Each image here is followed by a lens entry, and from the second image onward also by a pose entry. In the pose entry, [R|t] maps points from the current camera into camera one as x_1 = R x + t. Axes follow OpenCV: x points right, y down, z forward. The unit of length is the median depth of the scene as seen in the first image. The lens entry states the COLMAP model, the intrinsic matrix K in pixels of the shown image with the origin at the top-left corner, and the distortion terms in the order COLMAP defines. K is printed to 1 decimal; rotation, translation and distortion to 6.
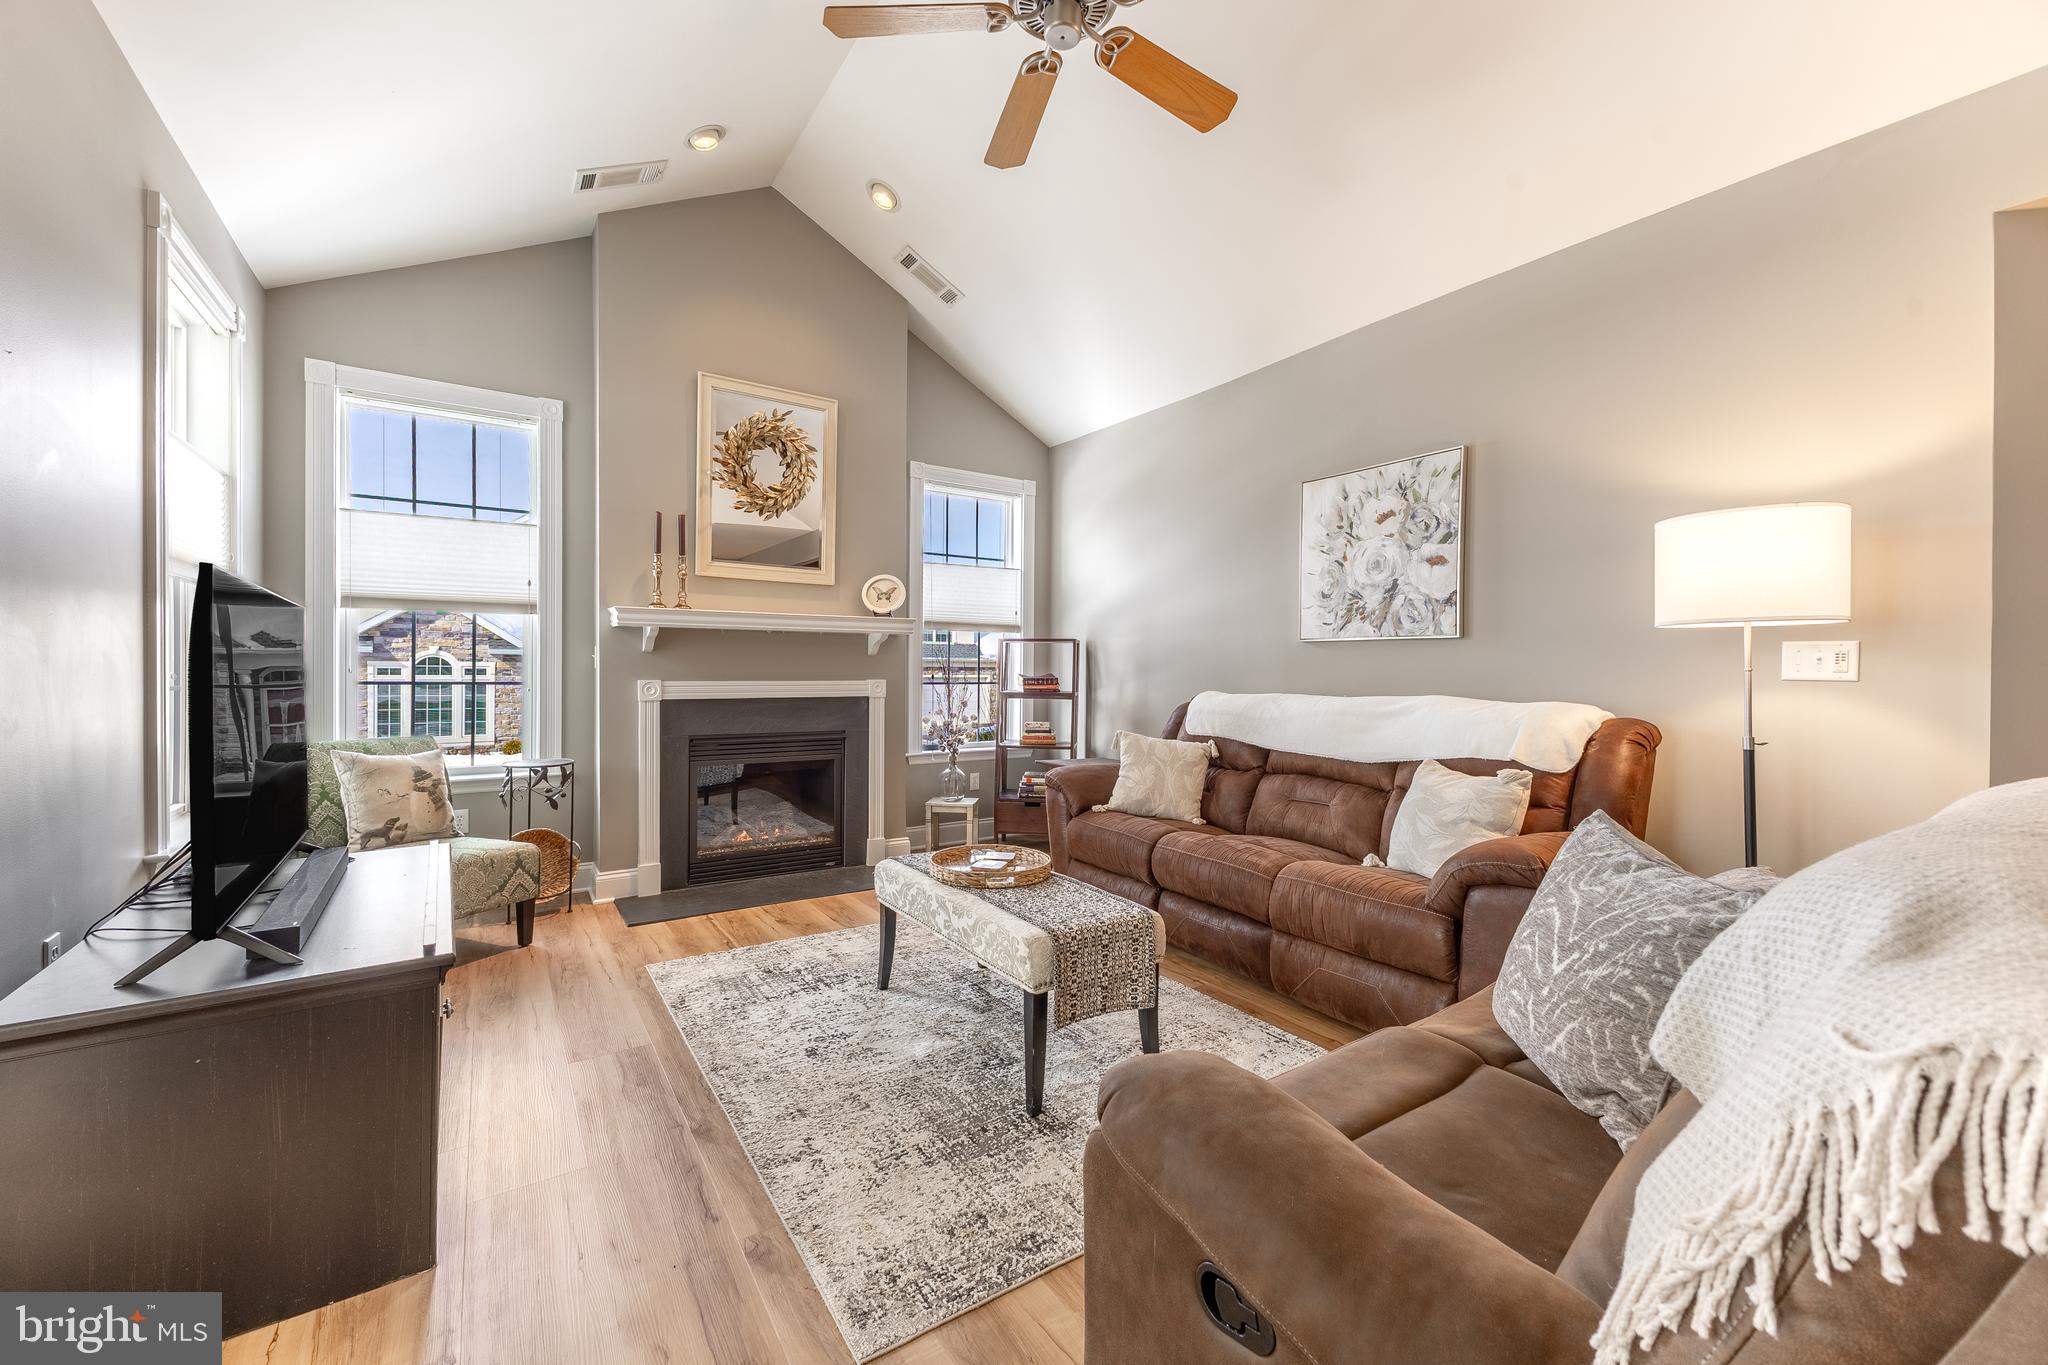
lens RADIAL K [[815.2, 0, 981.7], [0, 815.2, 673.9], [0, 0, 1]] dist [0.007973, -0.000435]
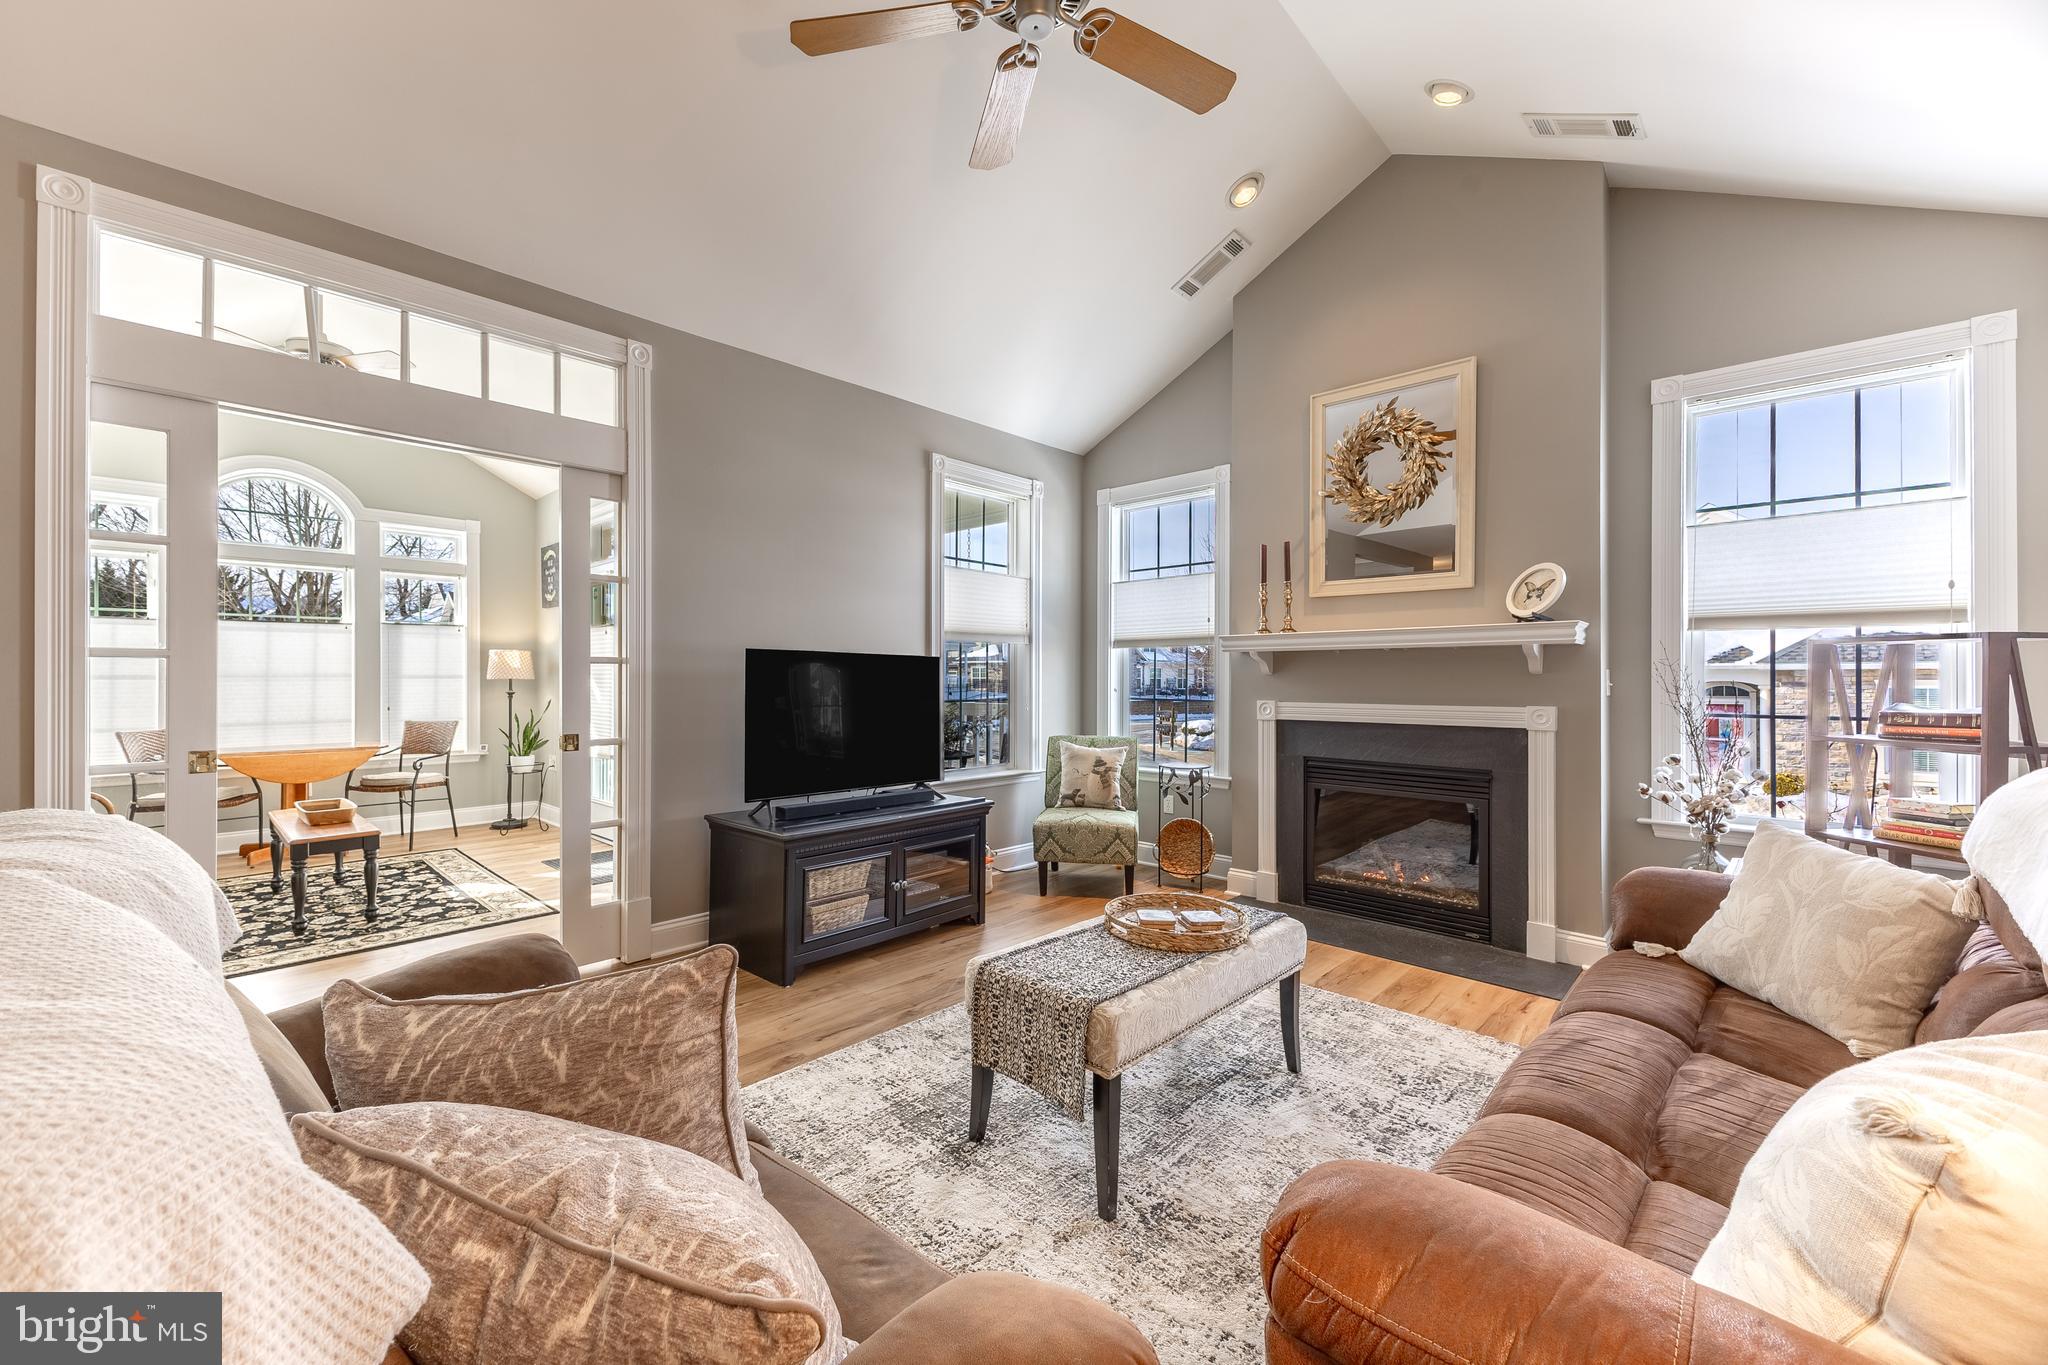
lens RADIAL K [[815.2, 0, 1023.8], [0, 815.2, 673.0], [0, 0, 1]] dist [0.007973, -0.000435]
pose [[0.226197, -0.013005, -0.973995, 0.622294], [-0.006410, 0.999869, -0.014840, -0.011681], [0.974061, 0.009600, 0.226084, 0.483314]]
